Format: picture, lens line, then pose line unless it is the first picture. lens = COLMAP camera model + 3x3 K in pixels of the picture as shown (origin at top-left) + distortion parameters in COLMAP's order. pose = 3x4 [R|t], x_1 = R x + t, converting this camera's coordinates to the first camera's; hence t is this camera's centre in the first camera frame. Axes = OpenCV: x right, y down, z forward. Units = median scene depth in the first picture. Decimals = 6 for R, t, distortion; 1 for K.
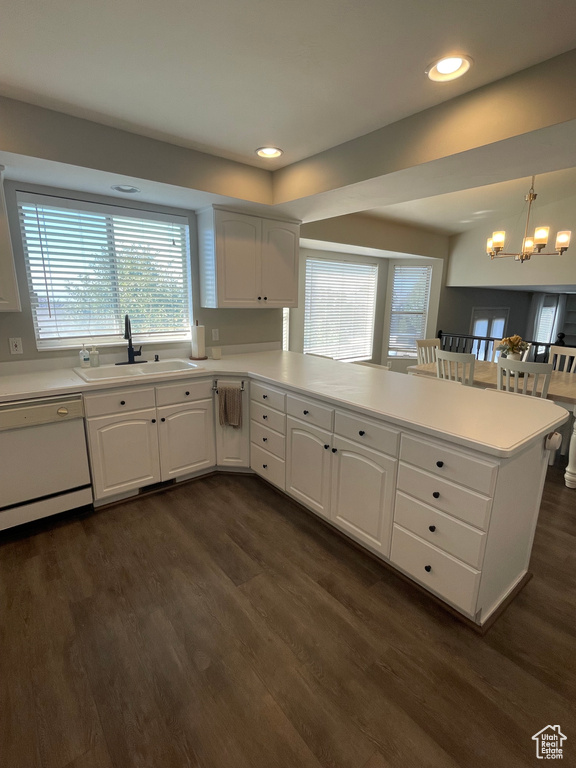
lens RADIAL K [[361.7, 0, 288.0], [0, 361.7, 384.0], [0, 0, 1]] dist [0.000751, 0.000074]
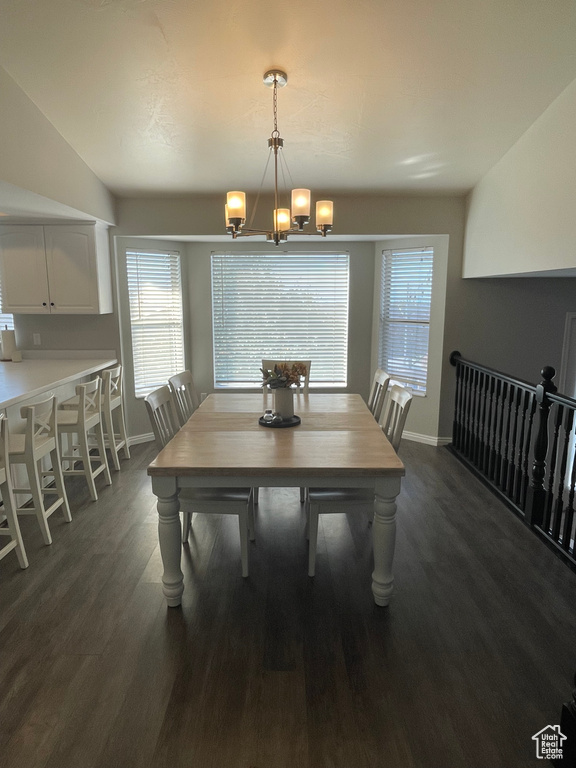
lens RADIAL K [[478.8, 0, 288.0], [0, 478.8, 384.0], [0, 0, 1]] dist [-0.000667, -0.001913]
pose [[0.784538, 0.100061, -0.611954, 1.241560], [-0.131551, 0.991288, -0.006566, -0.095966], [0.605965, 0.085655, 0.790866, 0.372582]]
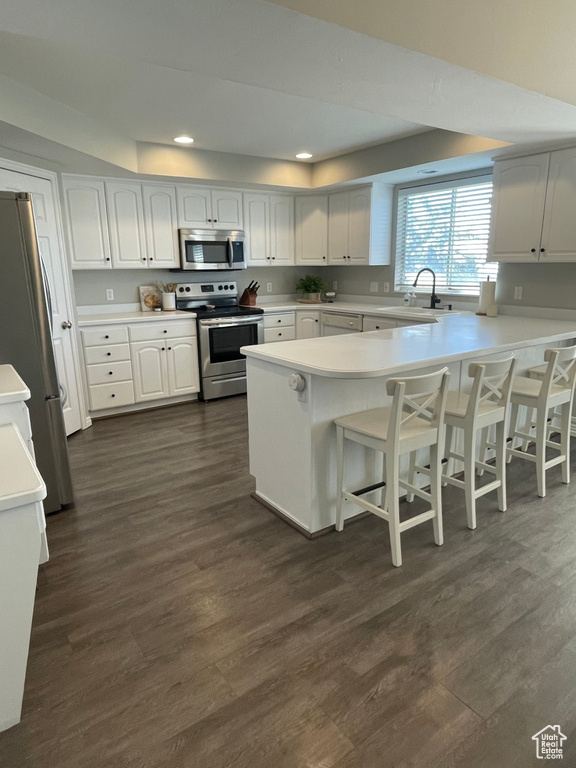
lens RADIAL K [[478.8, 0, 288.0], [0, 478.8, 384.0], [0, 0, 1]] dist [-0.000667, -0.001913]
pose [[-0.051635, 0.230308, -0.971747, 1.072703], [-0.220032, 0.946510, 0.236018, -0.078349], [0.974125, 0.226002, 0.001802, 0.498745]]
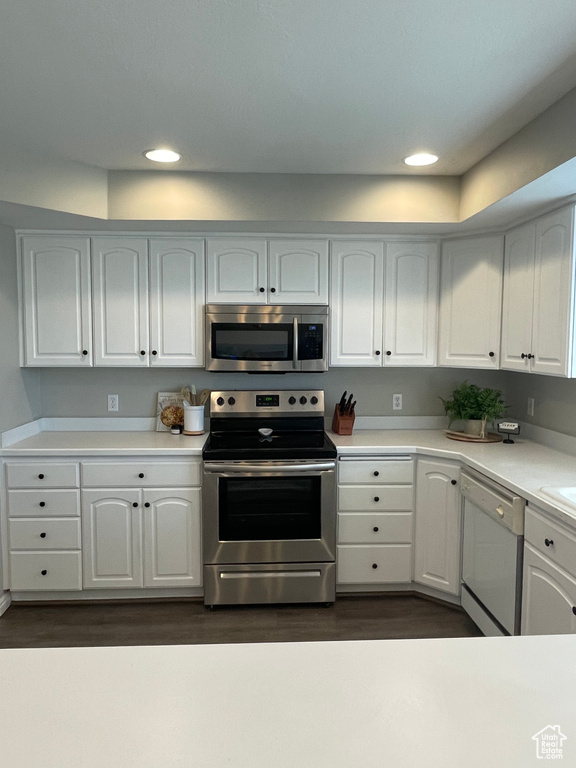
lens RADIAL K [[549.7, 0, 288.0], [0, 549.7, 384.0], [0, 0, 1]] dist [-0.000559, -0.000176]
pose [[-0.570056, 0.050028, -0.820081, 0.327108], [-0.201660, 0.959092, 0.198686, -0.197590], [0.796473, 0.278640, -0.536647, 0.769289]]
